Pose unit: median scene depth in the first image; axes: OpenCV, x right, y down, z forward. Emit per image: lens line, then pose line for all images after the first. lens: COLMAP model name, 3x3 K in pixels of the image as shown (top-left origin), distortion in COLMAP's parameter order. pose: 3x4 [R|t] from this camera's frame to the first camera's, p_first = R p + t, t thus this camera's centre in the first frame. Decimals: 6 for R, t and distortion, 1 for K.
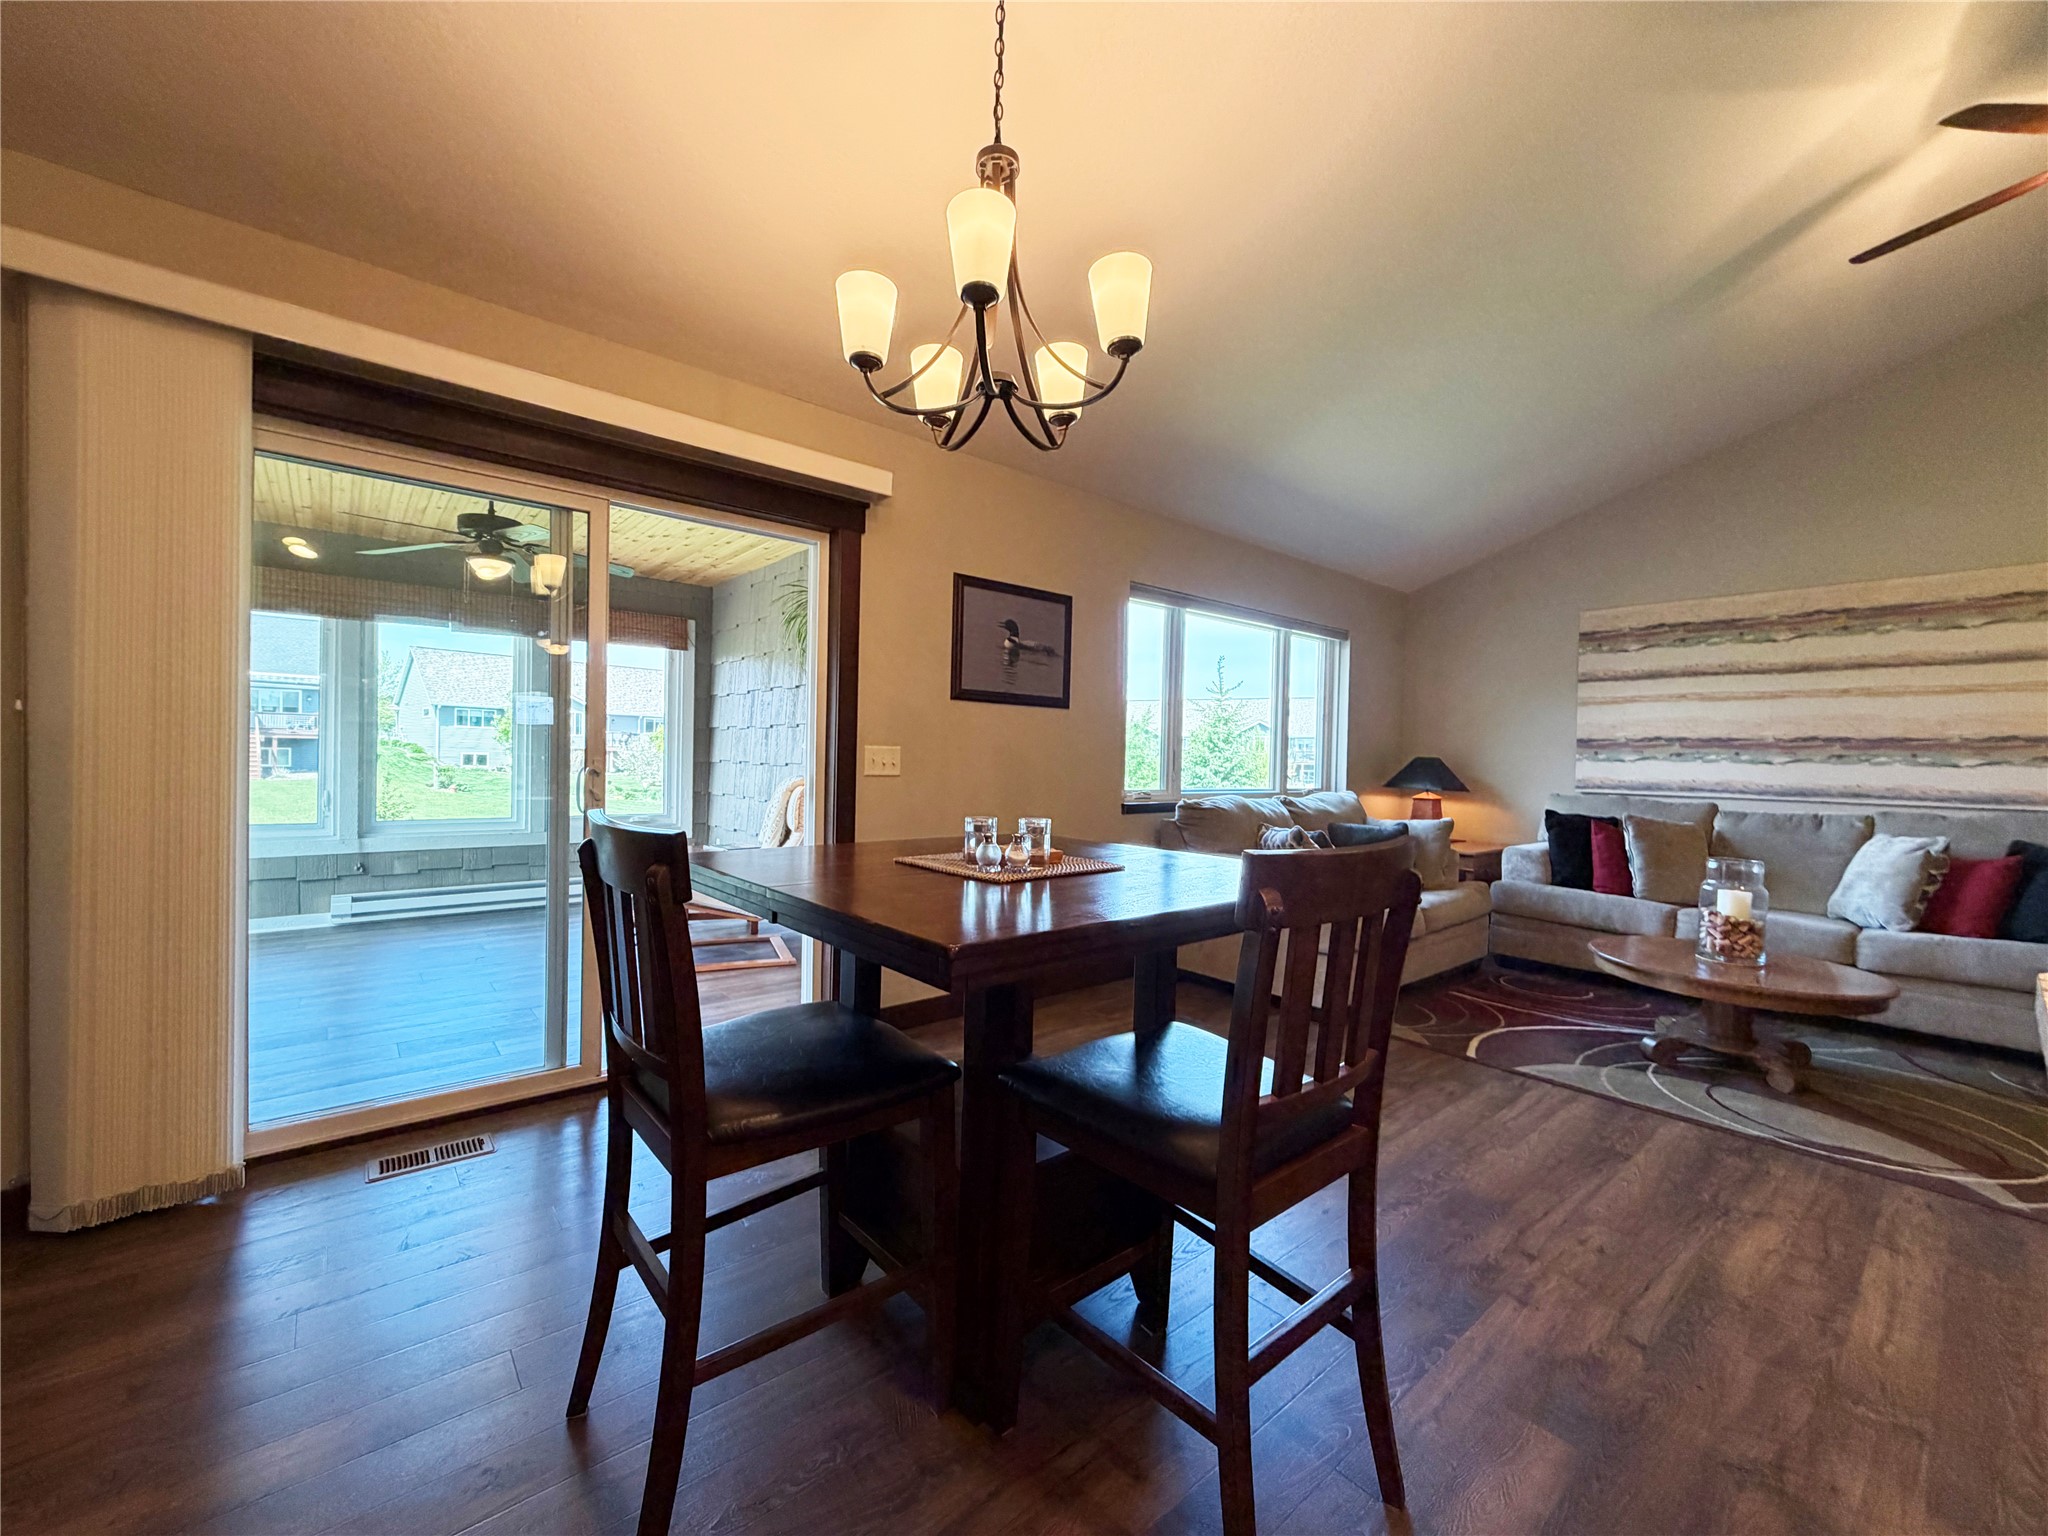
lens RADIAL K [[816.8, 0, 1019.5], [0, 816.8, 770.7], [0, 0, 1]] dist [0.000944, -0.000827]
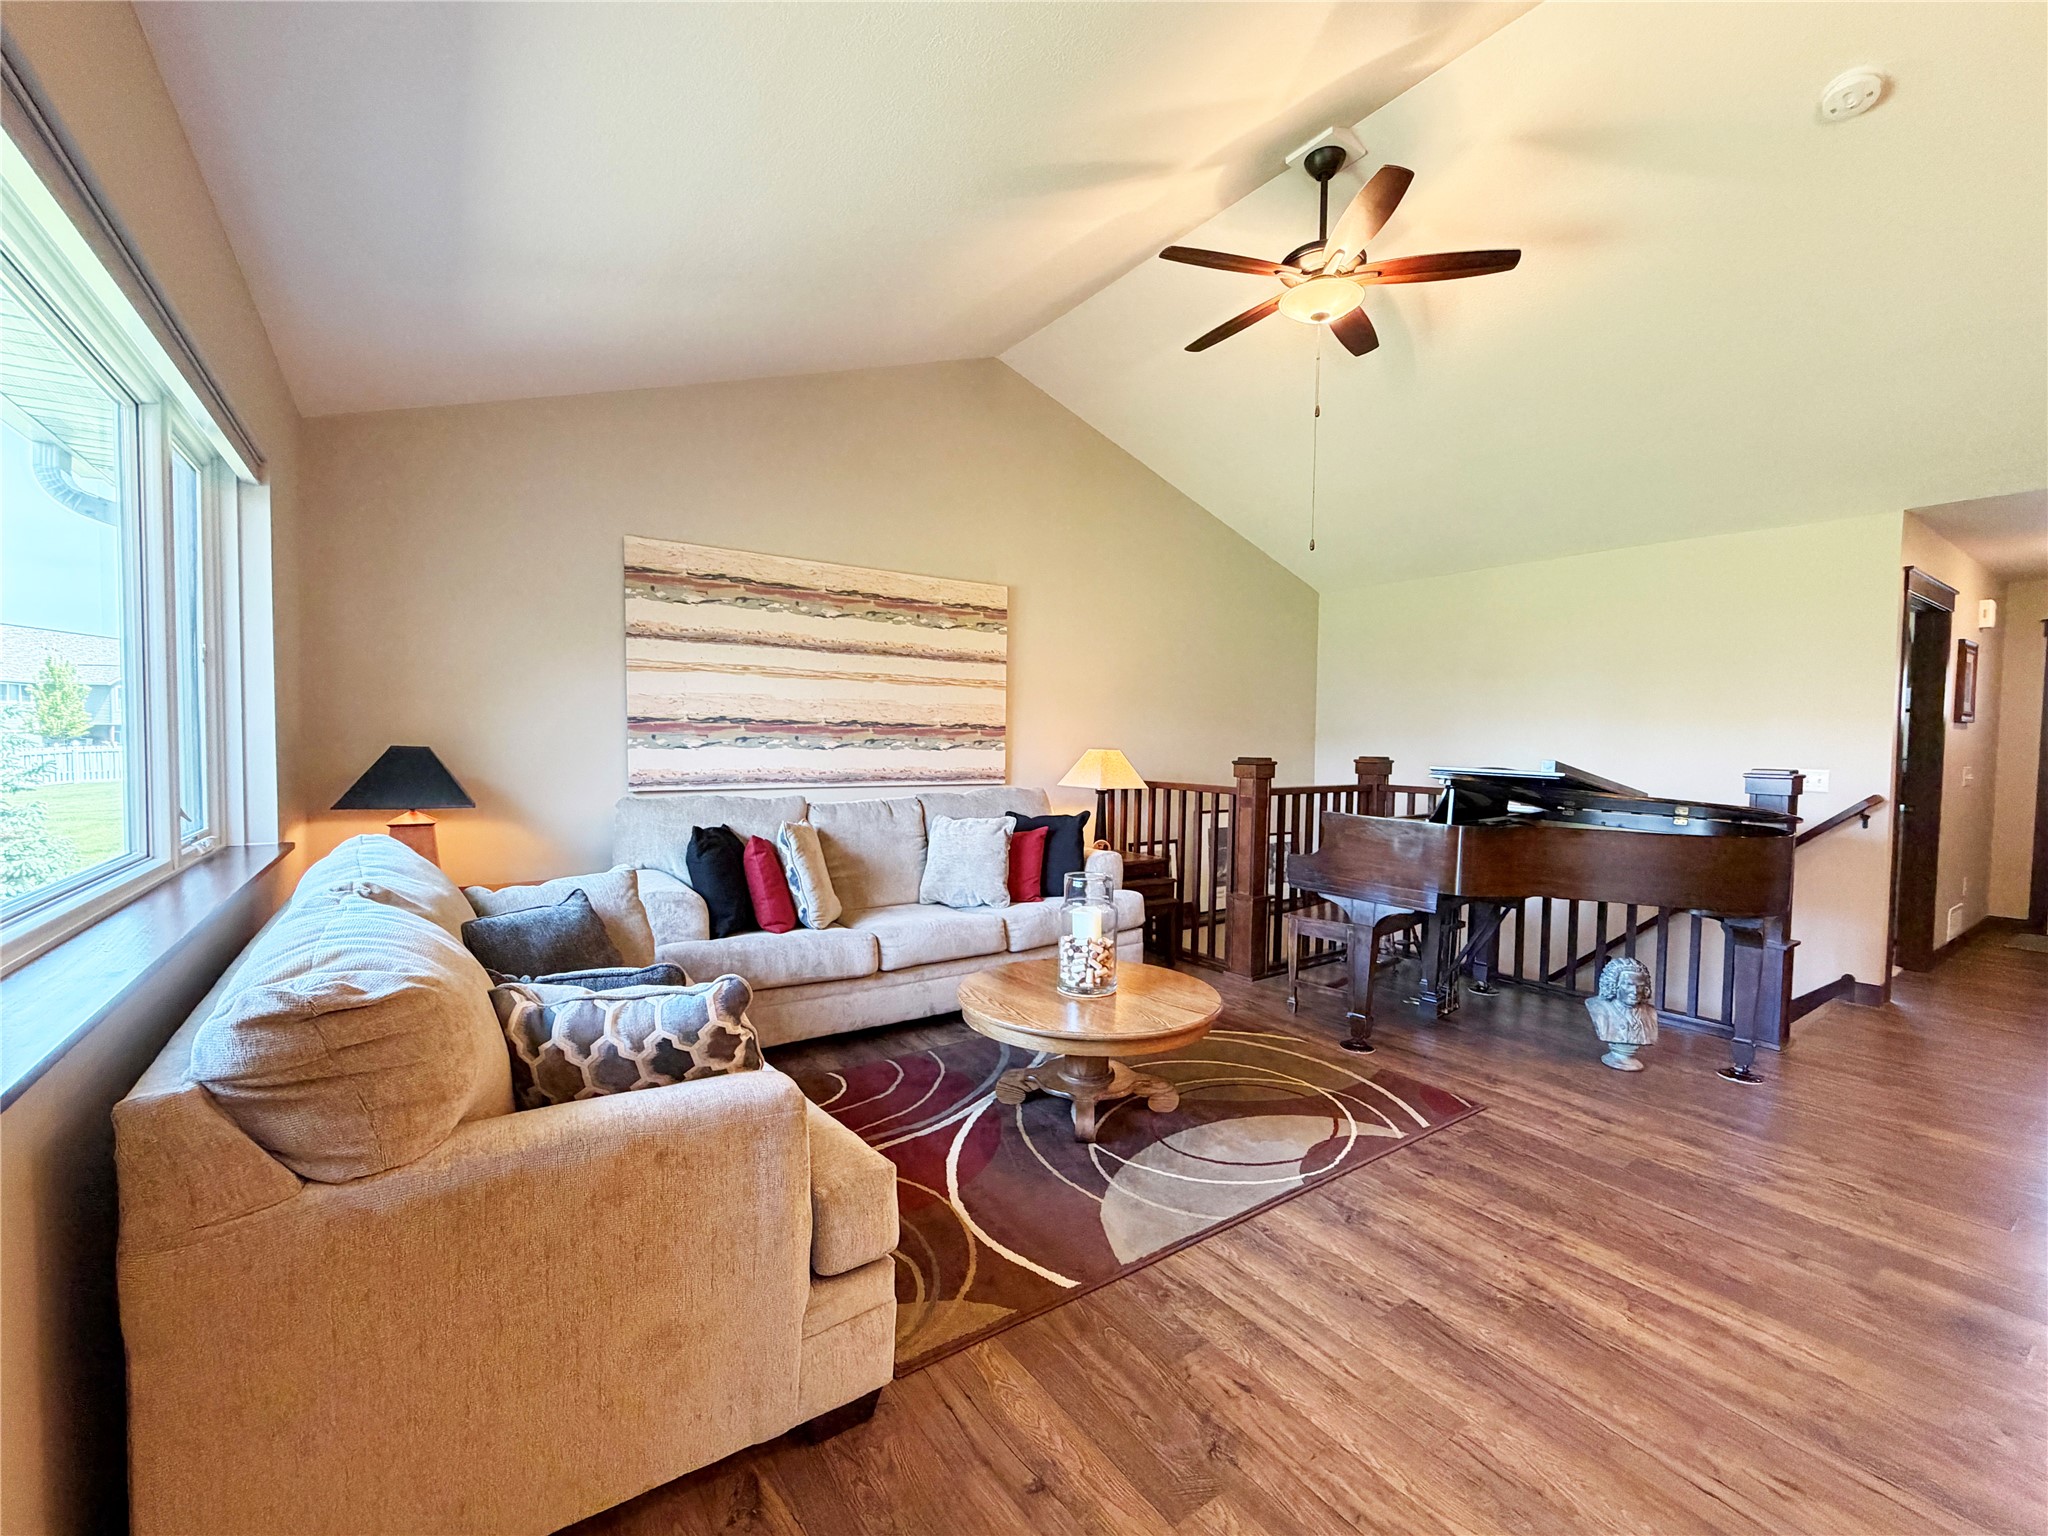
lens RADIAL K [[853.9, 0, 1024.9], [0, 853.9, 770.8], [0, 0, 1]] dist [0.002110, -0.000204]
pose [[0.087287, -0.060685, 0.994333, -0.032042], [0.002653, 0.998153, 0.060685, -0.045067], [-0.996180, -0.002659, 0.087287, 0.742265]]
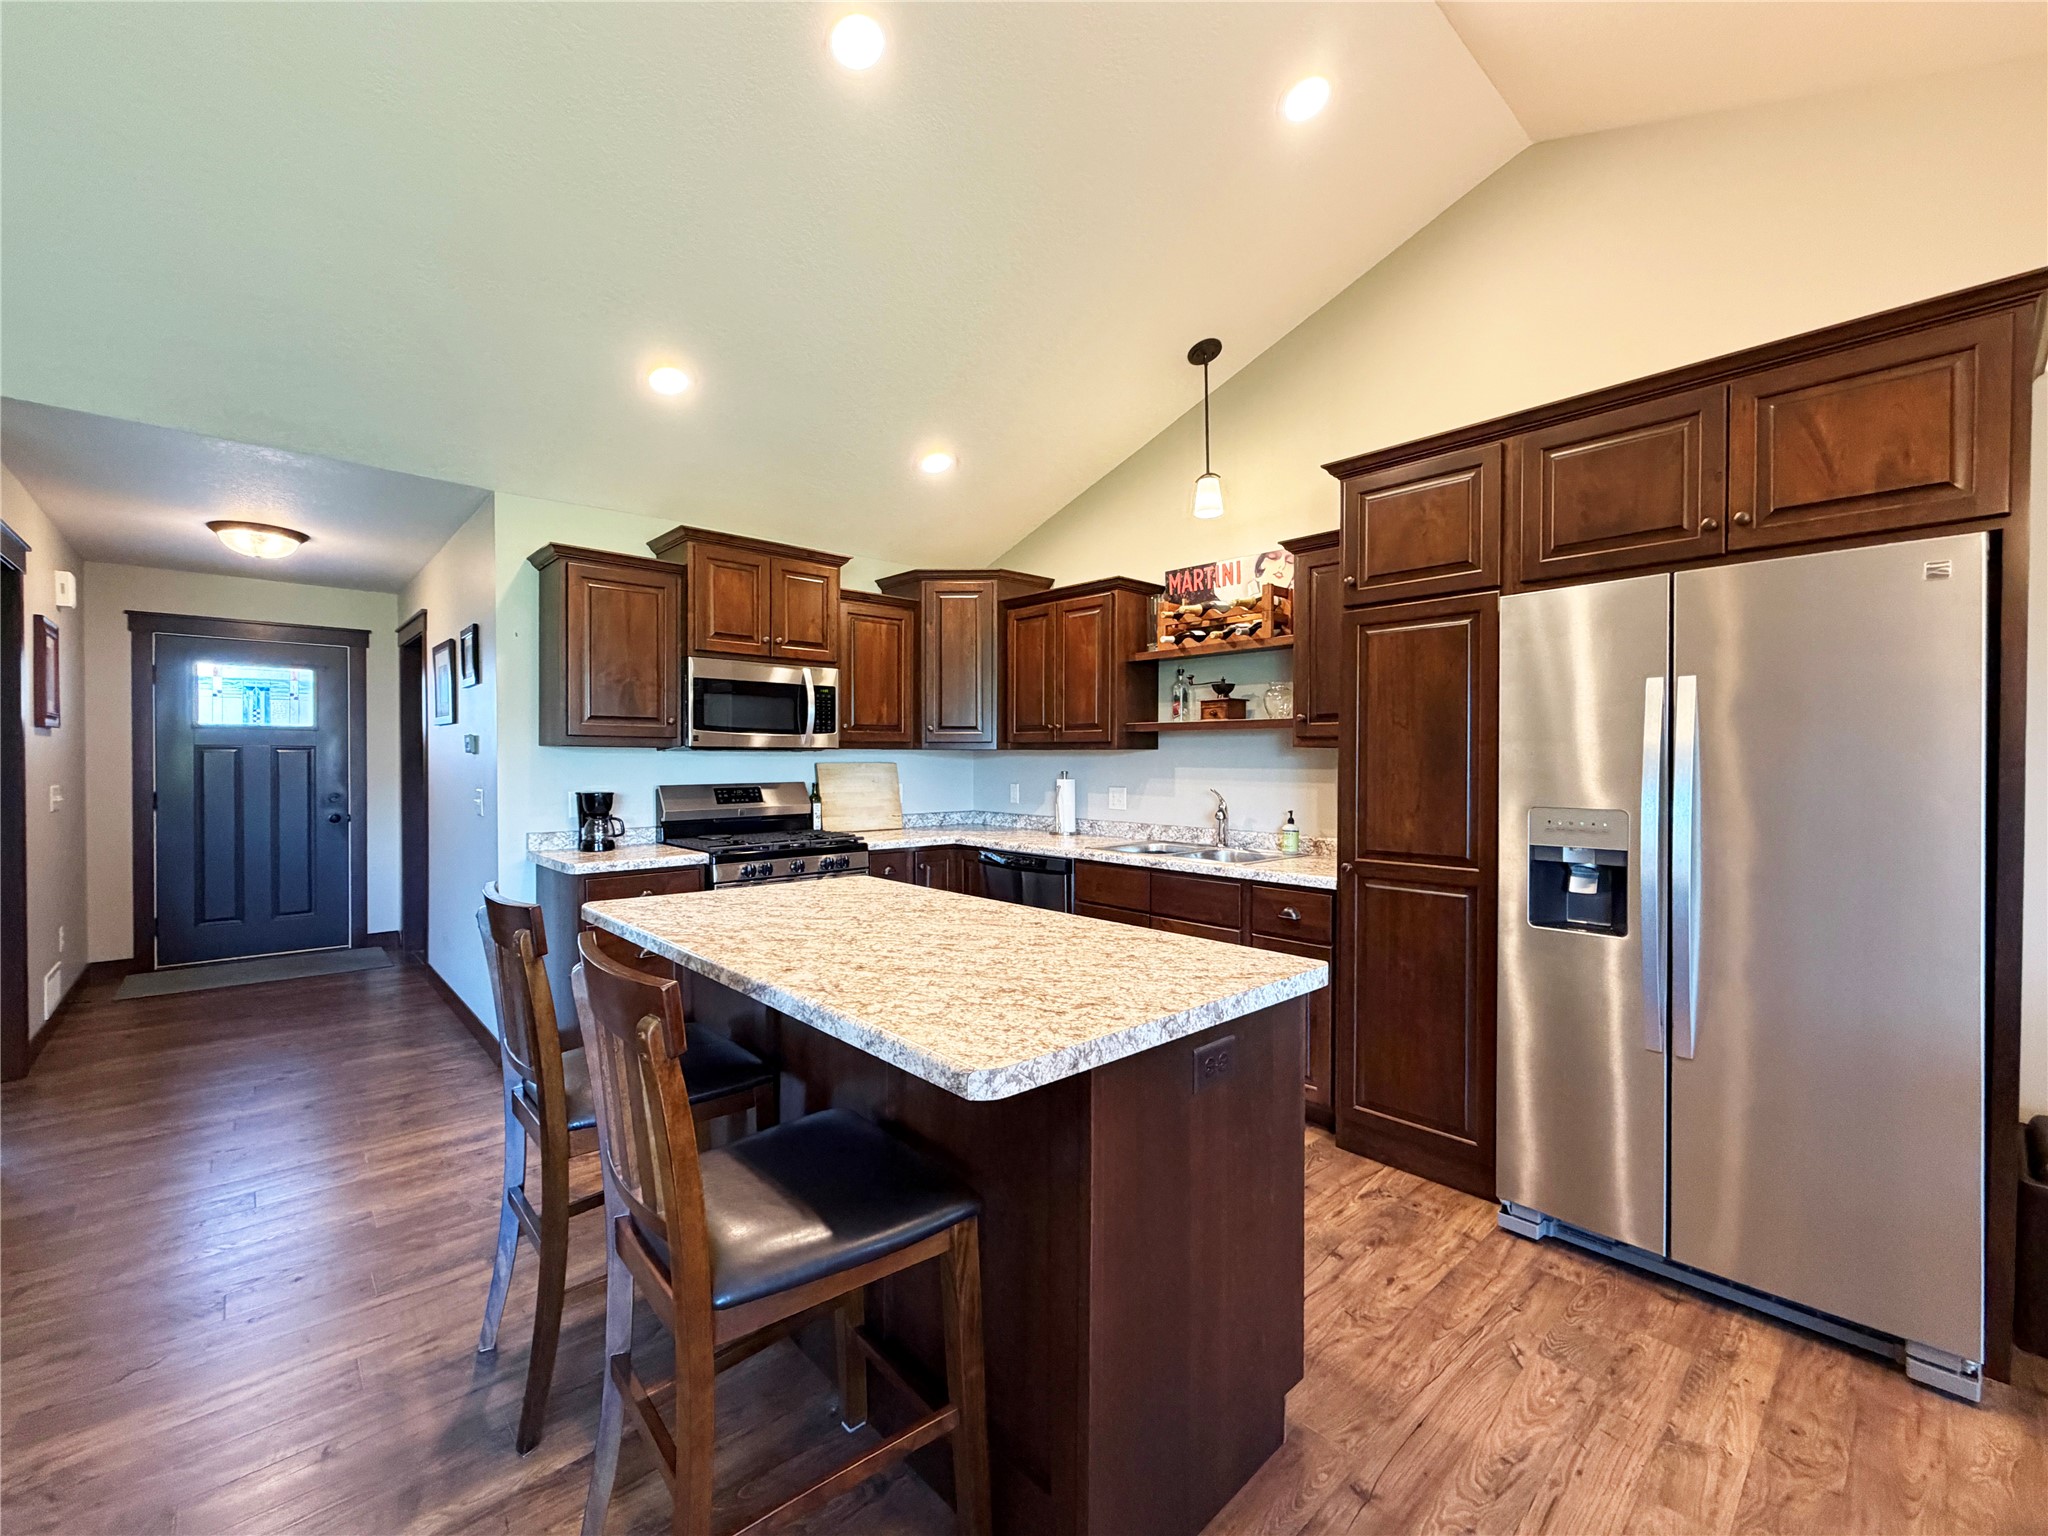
lens RADIAL K [[853.9, 0, 1024.9], [0, 853.9, 770.8], [0, 0, 1]] dist [0.002110, -0.000204]
pose [[-0.998745, -0.024162, -0.043878, 0.287827], [-0.025339, 0.999328, 0.026481, -0.040034], [0.043209, 0.027560, -0.998686, 0.485214]]
